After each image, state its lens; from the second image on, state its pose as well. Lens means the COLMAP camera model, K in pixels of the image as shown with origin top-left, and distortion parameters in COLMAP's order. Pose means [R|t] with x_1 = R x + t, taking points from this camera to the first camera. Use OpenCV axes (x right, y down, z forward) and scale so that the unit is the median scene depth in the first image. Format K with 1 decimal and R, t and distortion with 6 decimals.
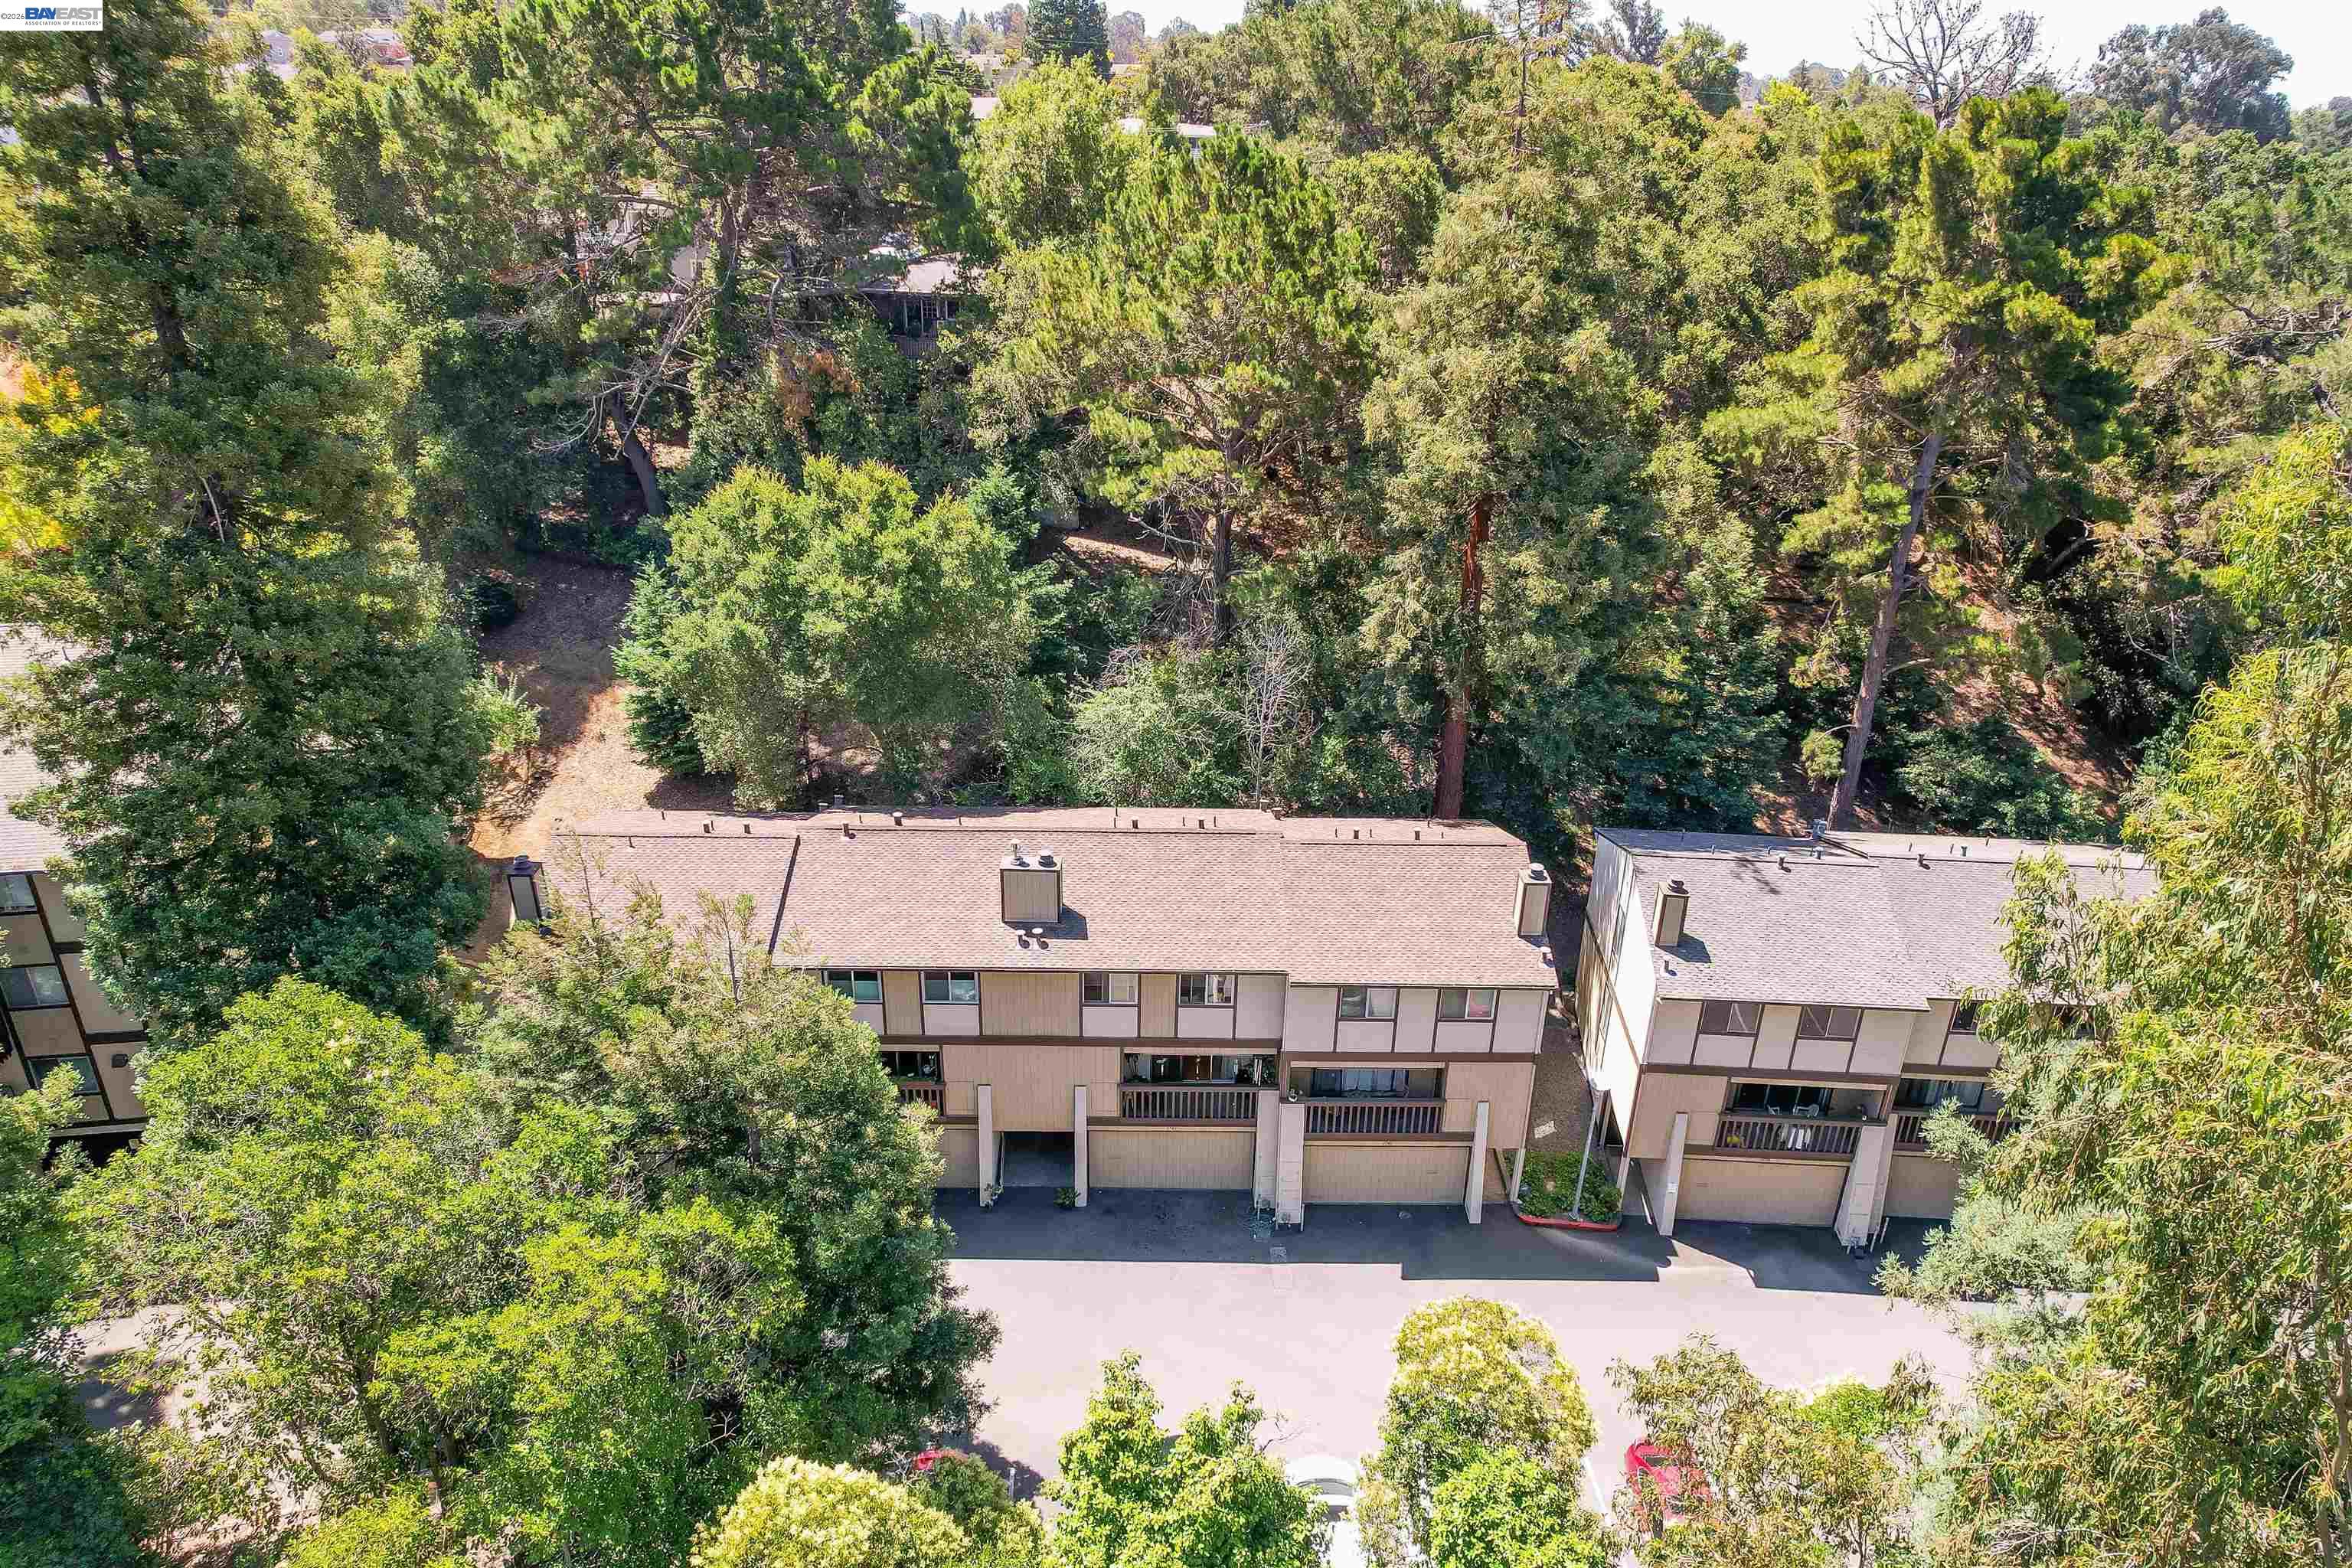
lens RADIAL K [[1561.8, 0, 1183.9], [0, 1561.8, 789.0], [0, 0, 1]] dist [-0.080161, 0.081657]
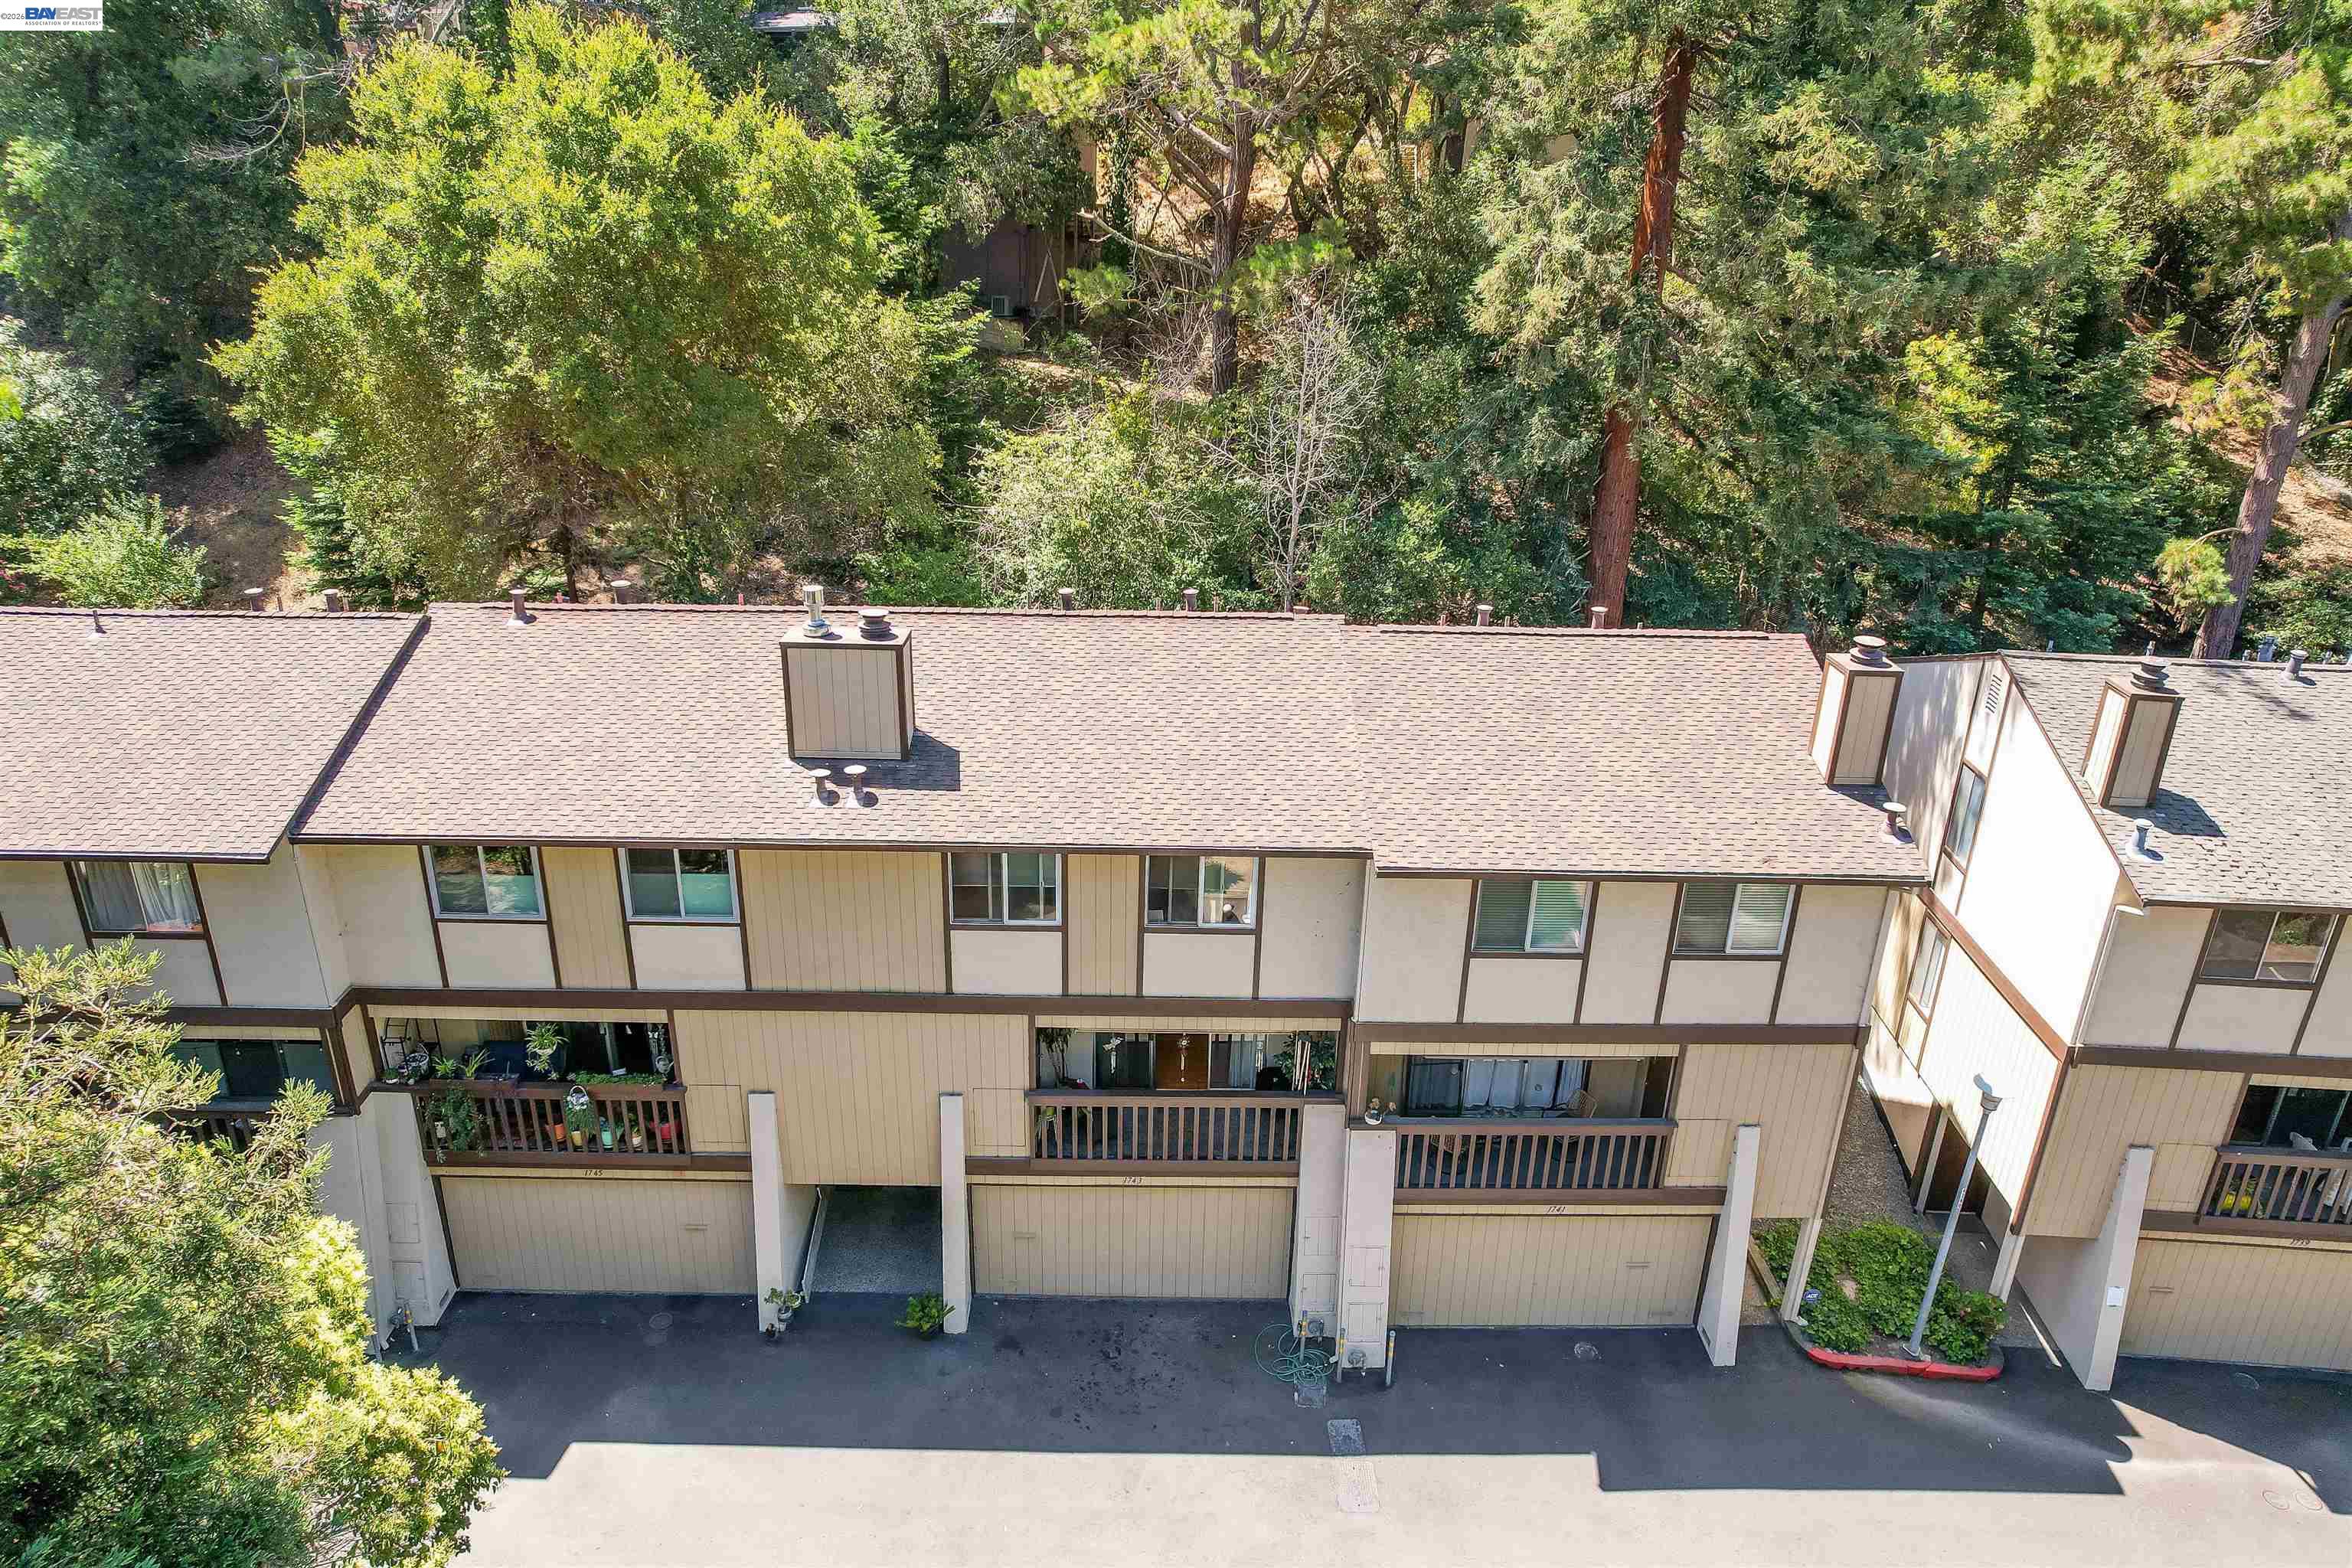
lens RADIAL K [[1561.8, 0, 1183.9], [0, 1561.8, 789.0], [0, 0, 1]] dist [-0.080161, 0.081657]
pose [[0.999985, 0.001366, 0.005281, 0.006278], [-0.001156, 0.999210, -0.039716, 0.111403], [-0.005331, 0.039710, 0.999197, 0.490735]]
